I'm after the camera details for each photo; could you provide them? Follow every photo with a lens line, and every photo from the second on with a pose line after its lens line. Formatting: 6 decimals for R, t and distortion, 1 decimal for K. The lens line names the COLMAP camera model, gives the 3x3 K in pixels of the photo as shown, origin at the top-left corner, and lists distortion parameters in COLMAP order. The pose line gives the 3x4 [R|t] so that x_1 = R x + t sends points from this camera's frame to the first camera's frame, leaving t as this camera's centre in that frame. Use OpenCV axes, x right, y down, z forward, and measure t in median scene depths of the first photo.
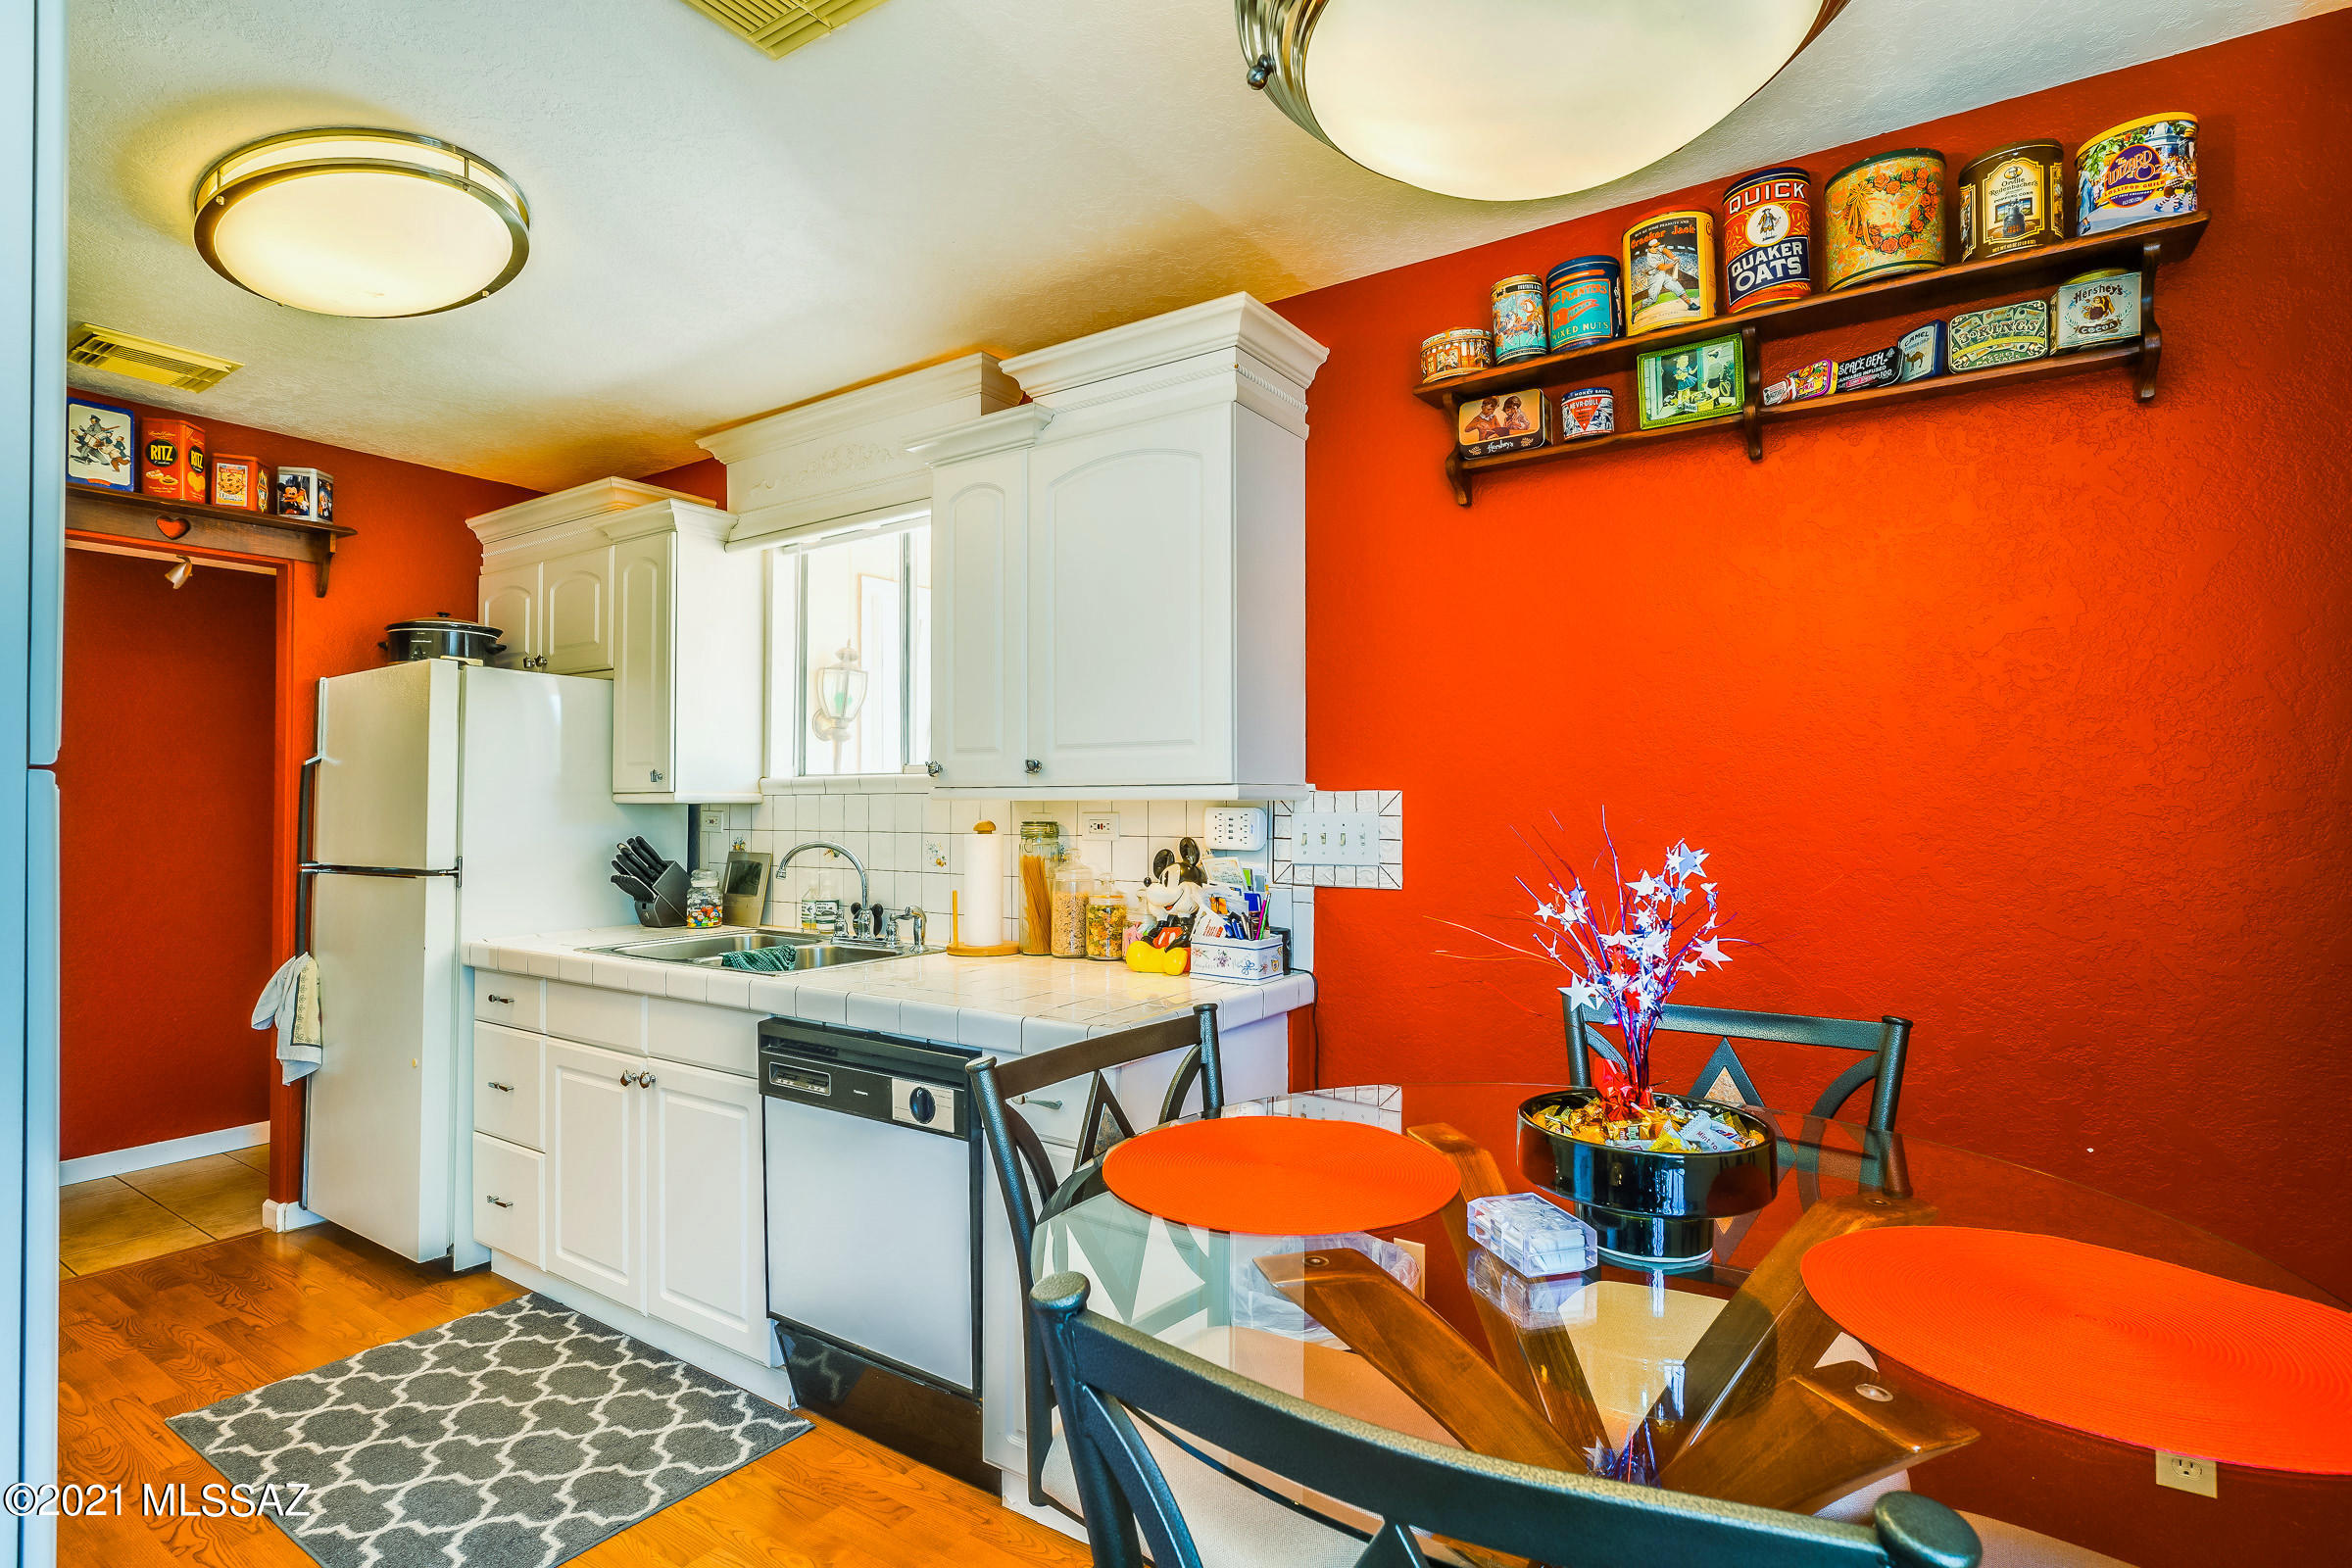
lens RADIAL K [[1137.3, 0, 1190.6], [0, 1137.3, 792.1], [0, 0, 1]] dist [-0.011680, 0.008212]
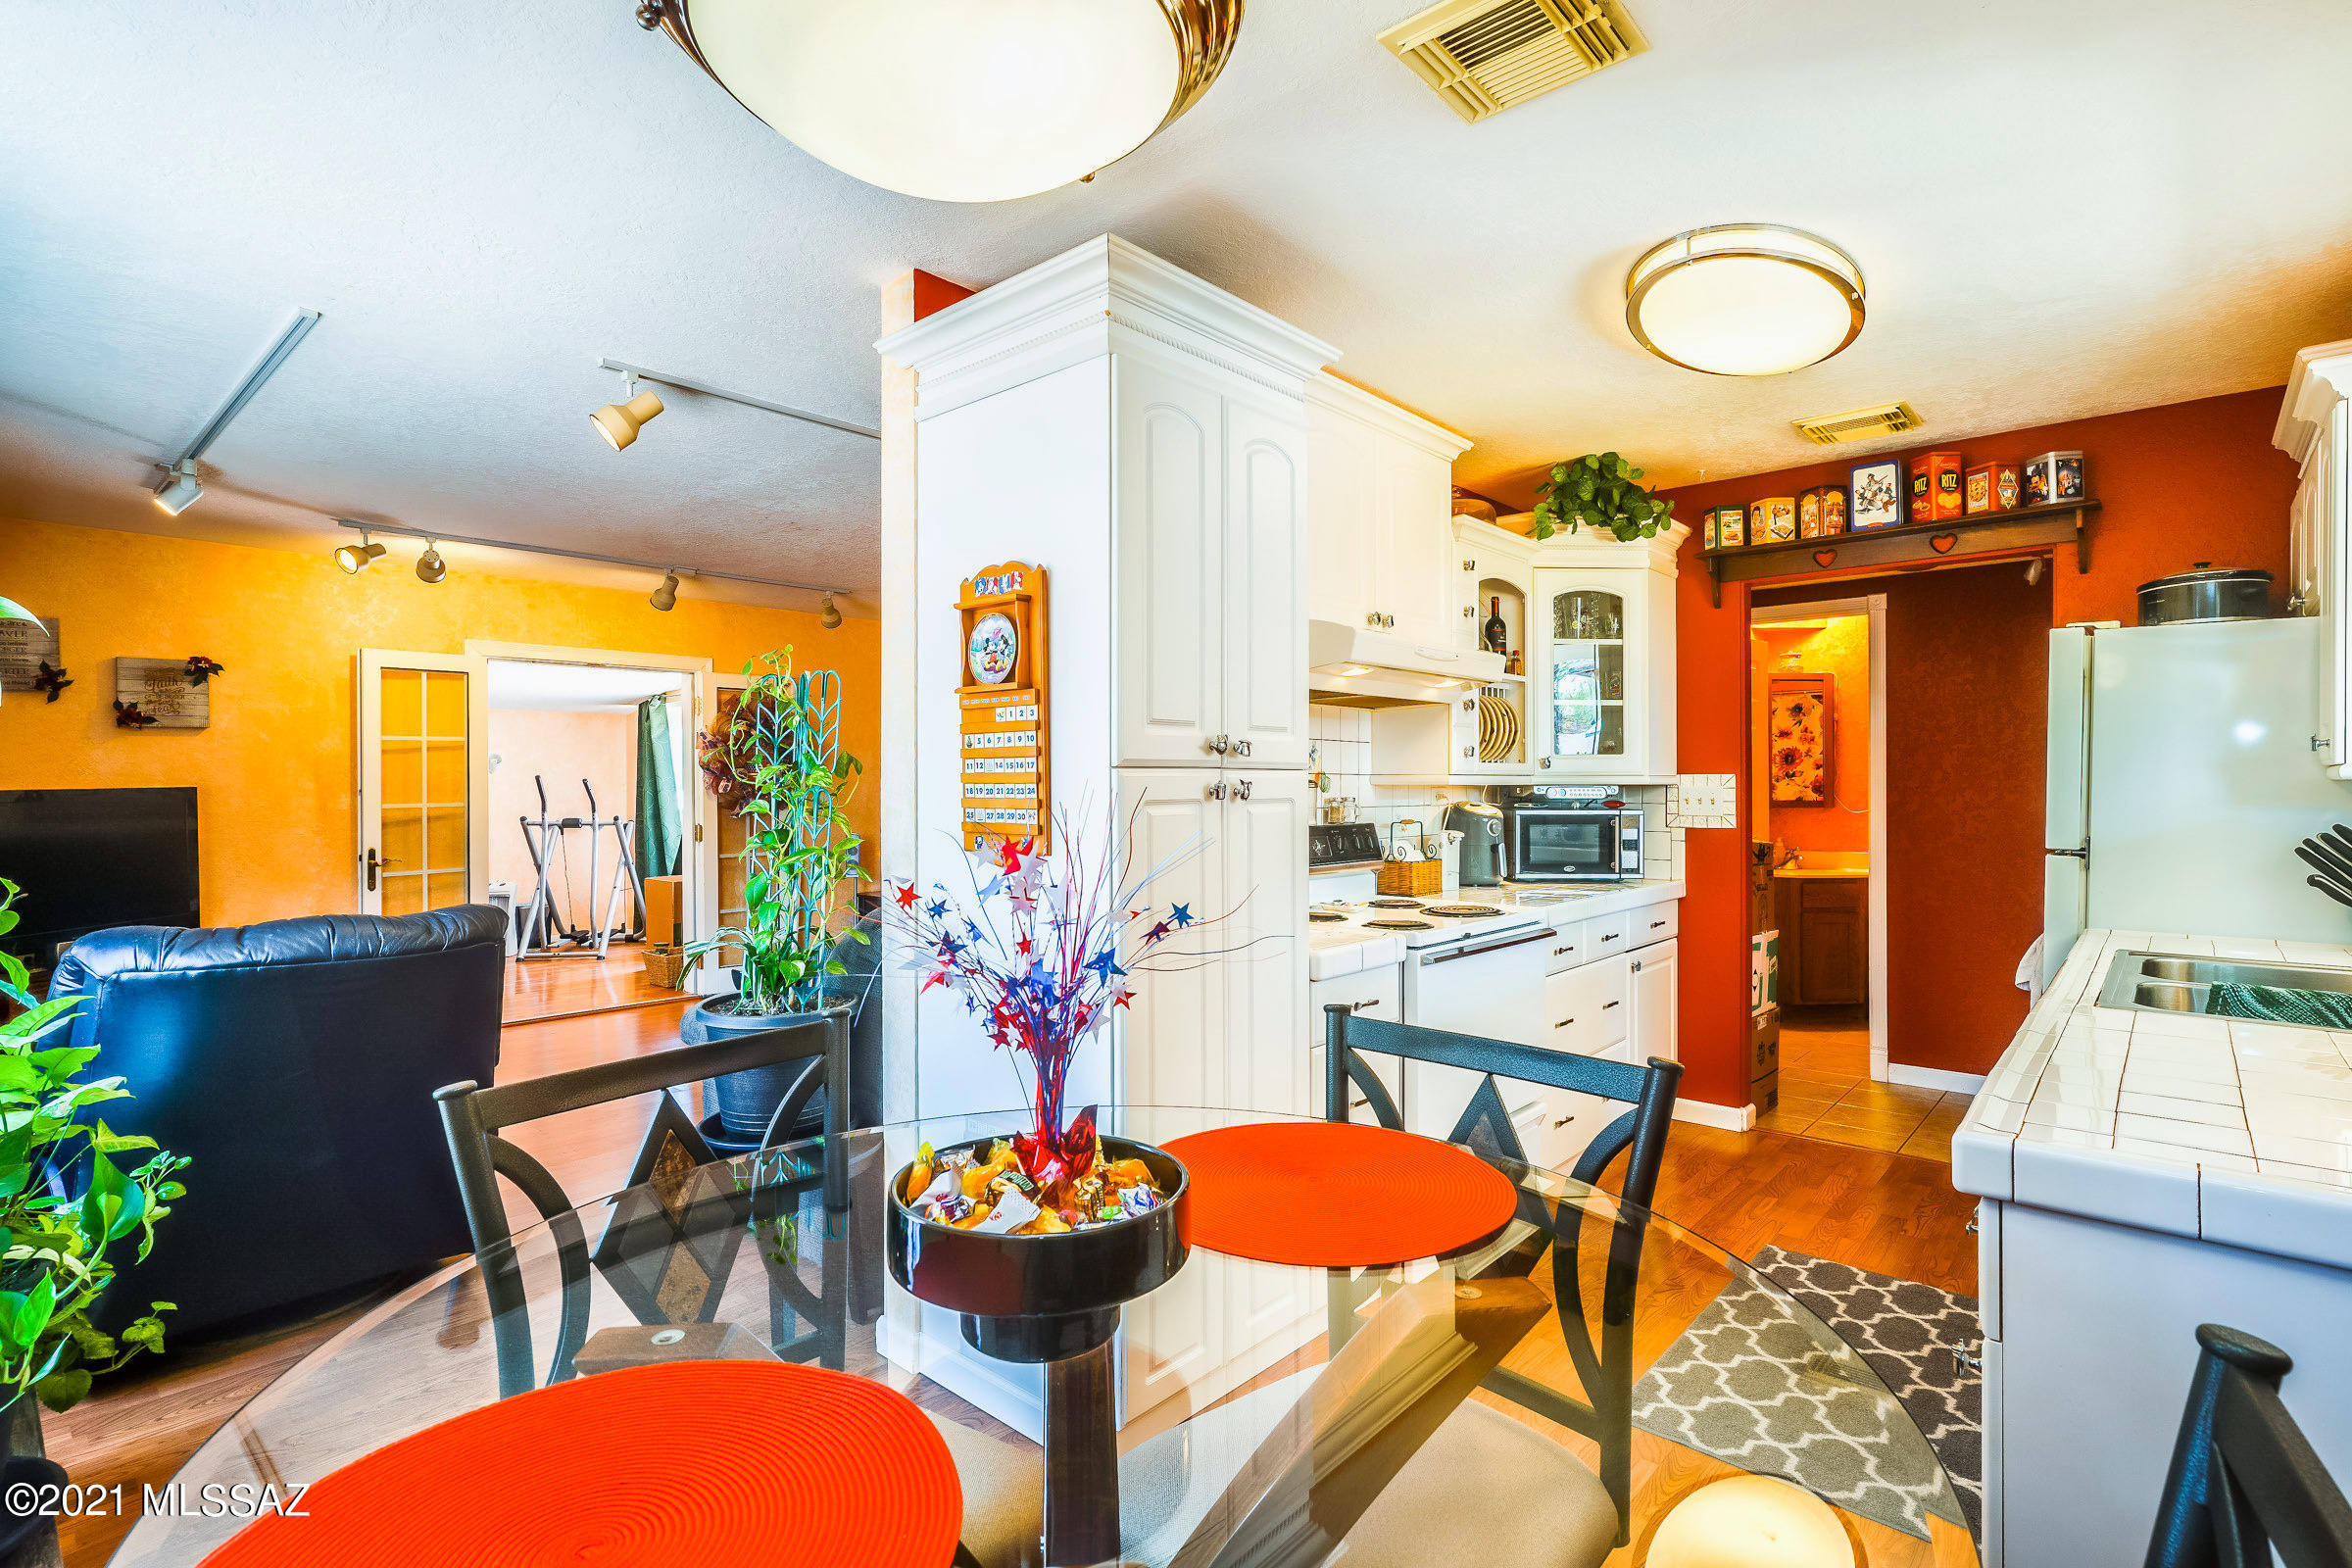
lens RADIAL K [[1126.4, 0, 1159.6], [0, 1126.4, 776.3], [0, 0, 1]] dist [-0.014135, 0.006892]
pose [[-0.157415, 0.000825, -0.987532, 0.376738], [0.012238, 0.999924, -0.001116, -0.001221], [0.987457, -0.012261, -0.157413, 0.383661]]
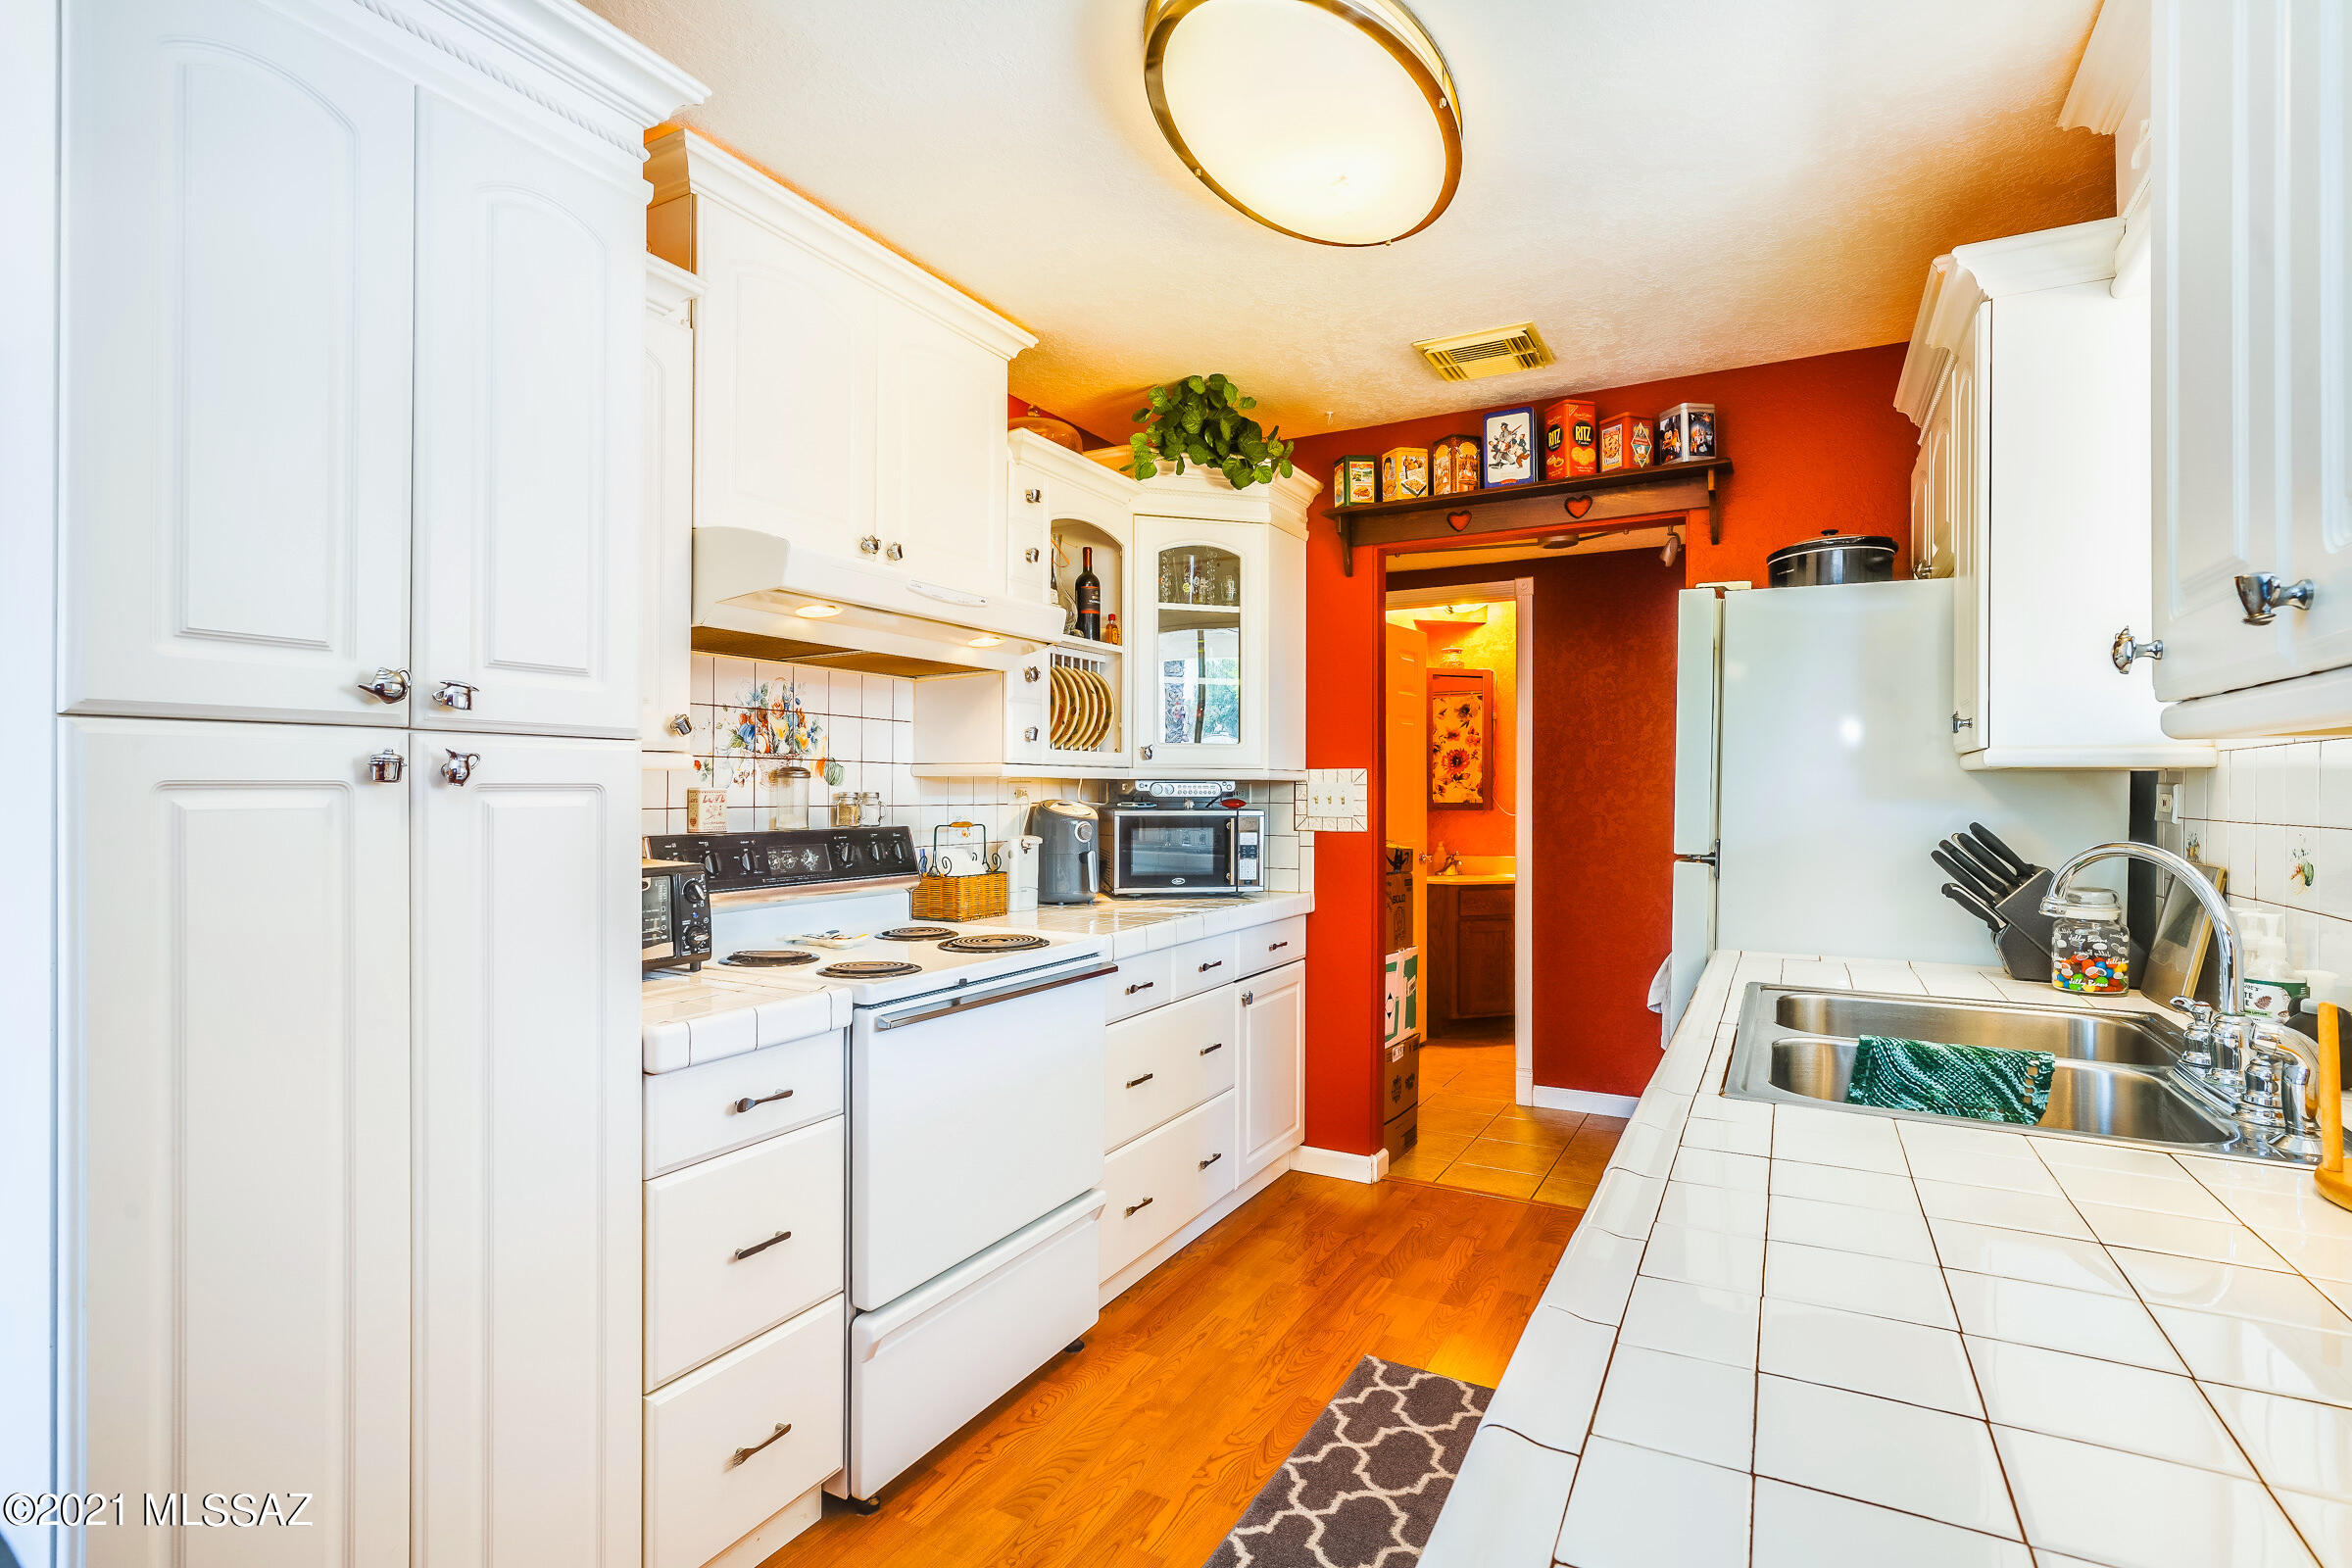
lens RADIAL K [[1126.4, 0, 1159.6], [0, 1126.4, 776.3], [0, 0, 1]] dist [-0.014135, 0.006892]
pose [[0.068822, -0.004986, -0.997617, 0.094650], [0.006481, 0.999969, -0.004551, 0.014336], [0.997608, -0.006152, 0.068852, 0.554528]]
